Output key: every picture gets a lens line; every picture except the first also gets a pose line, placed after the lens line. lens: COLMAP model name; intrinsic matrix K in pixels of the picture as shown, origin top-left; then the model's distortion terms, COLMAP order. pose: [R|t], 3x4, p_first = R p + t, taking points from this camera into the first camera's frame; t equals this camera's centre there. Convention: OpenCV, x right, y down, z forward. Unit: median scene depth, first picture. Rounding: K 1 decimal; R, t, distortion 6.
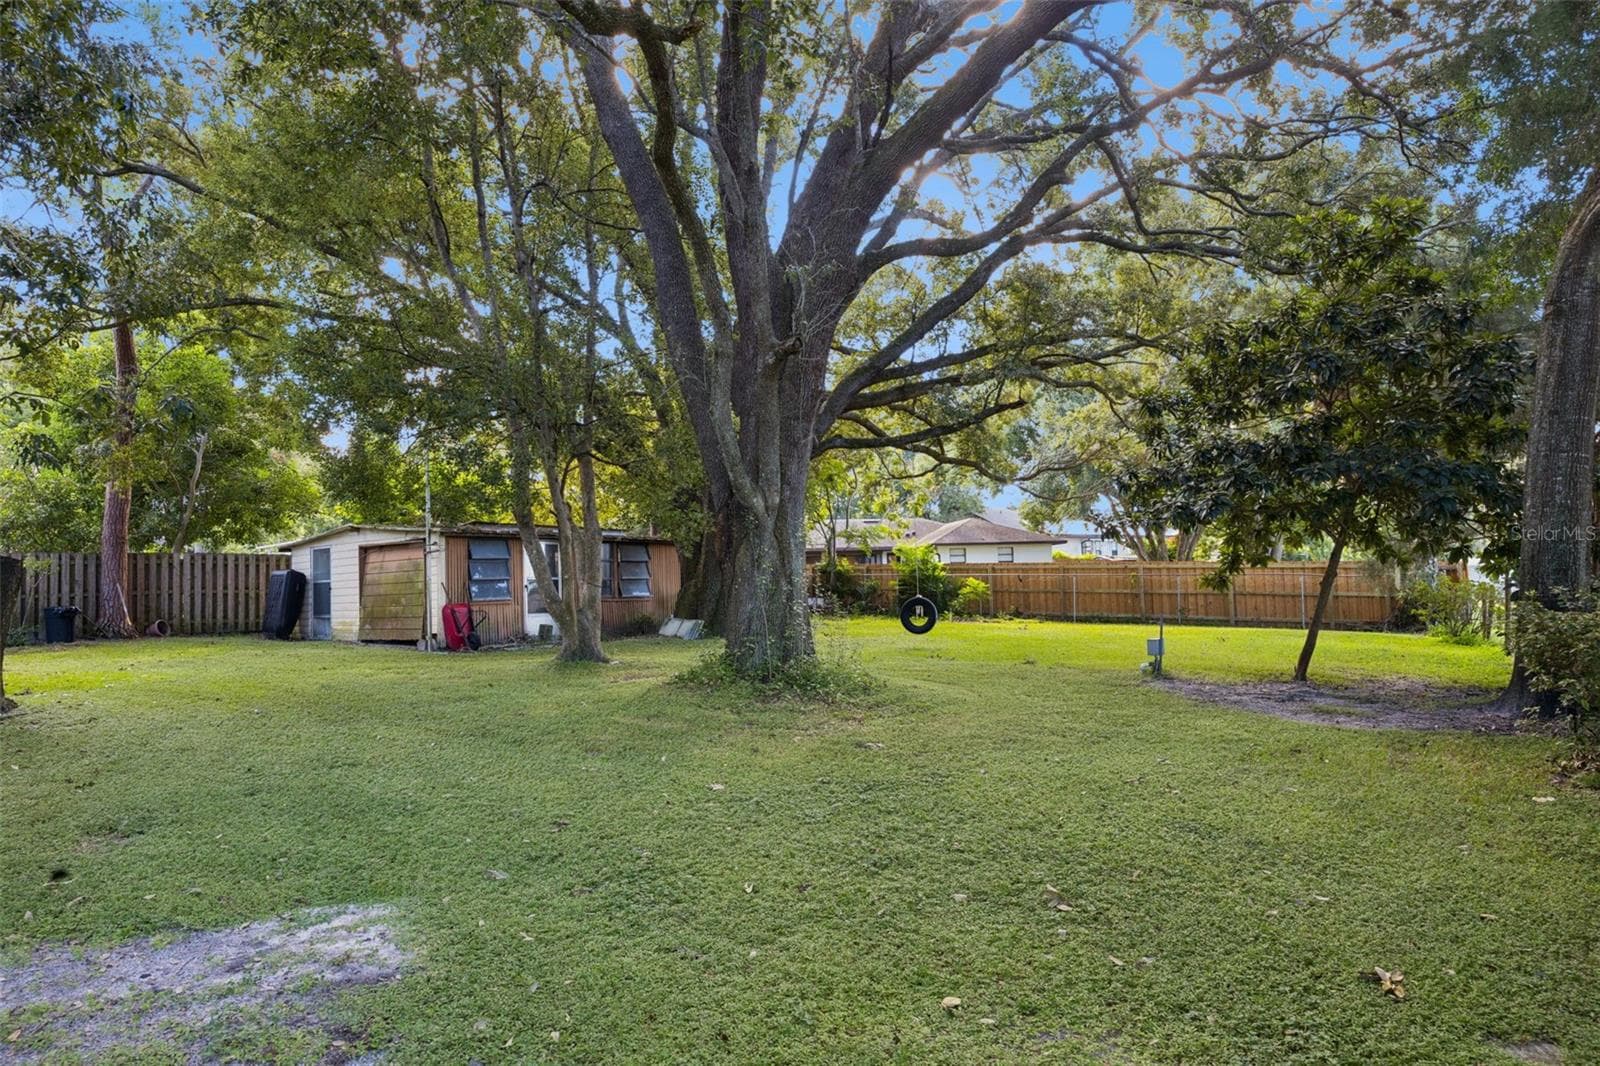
lens RADIAL K [[972.1, 0, 804.4], [0, 972.1, 554.6], [0, 0, 1]] dist [-0.010010, 0.000571]
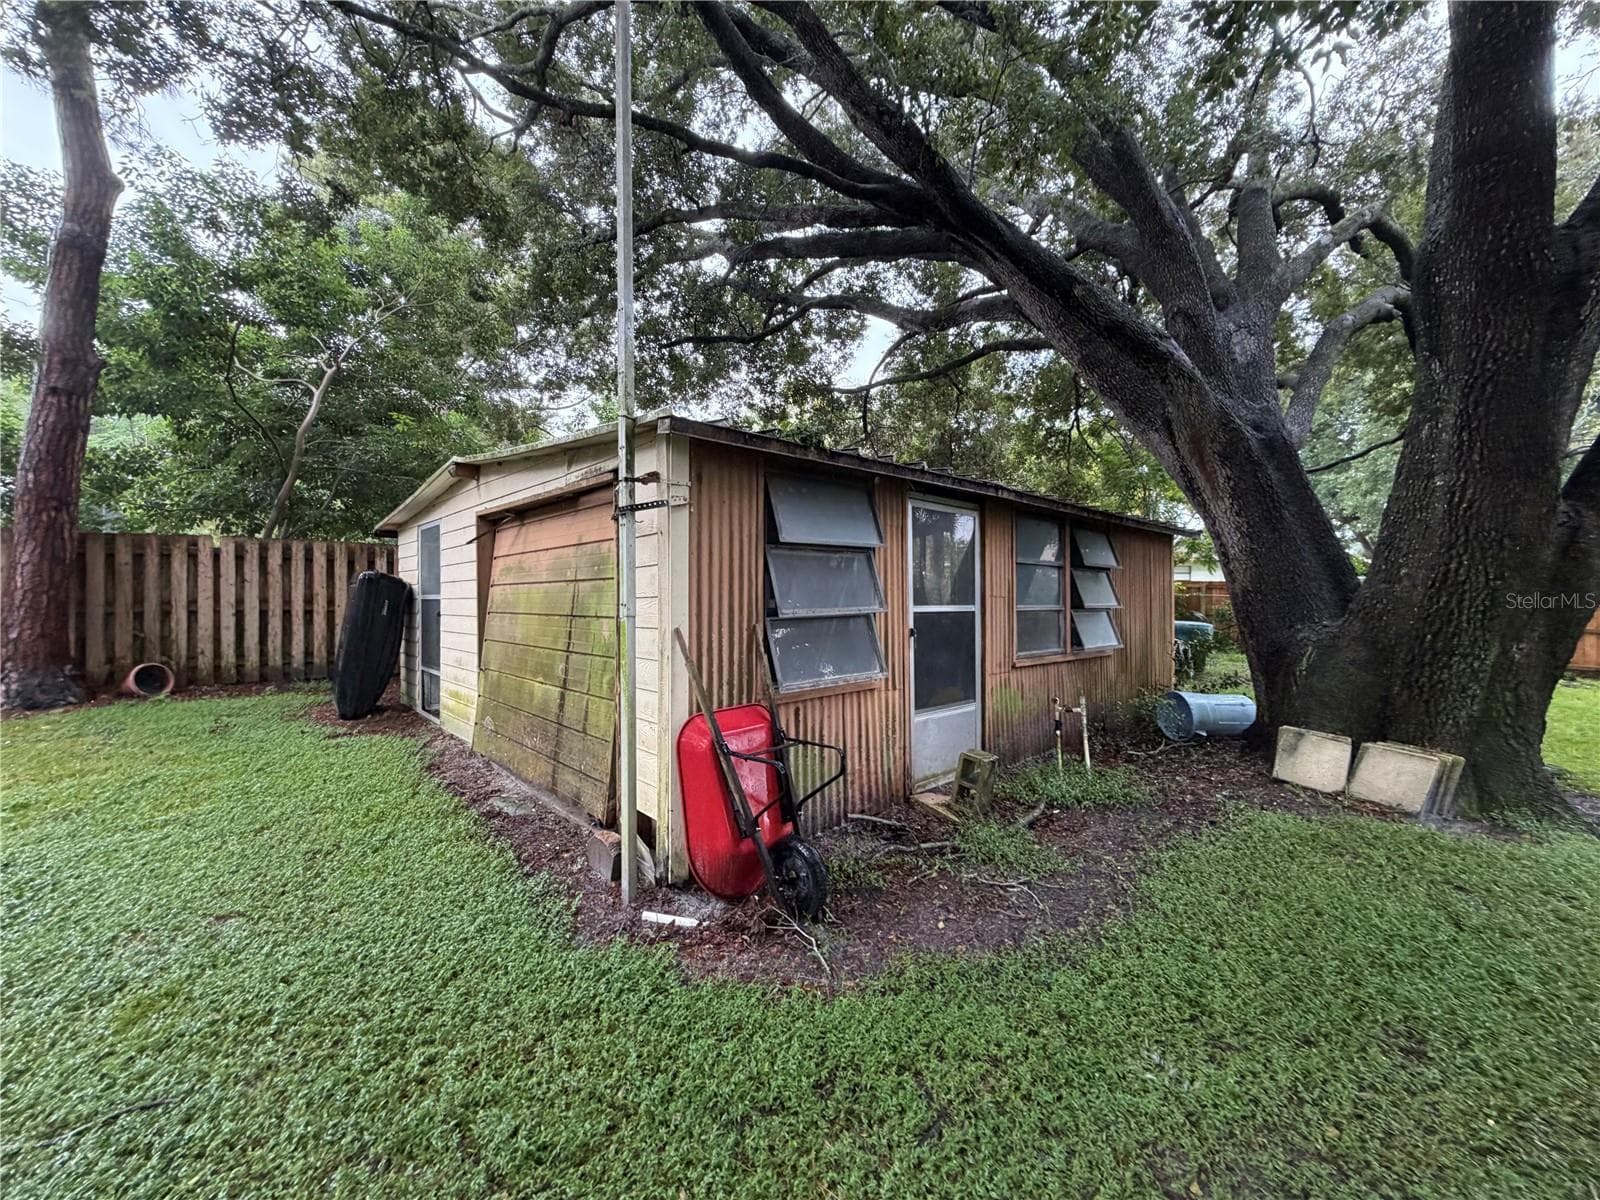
lens RADIAL K [[652.4, 0, 792.0], [0, 652.4, 591.5], [0, 0, 1]] dist [-0.000392, -0.000169]
pose [[0.982669, 0.024017, -0.183809, -0.359025], [-0.016887, 0.999046, 0.040261, 0.012825], [0.184600, -0.036459, 0.982137, 0.963826]]
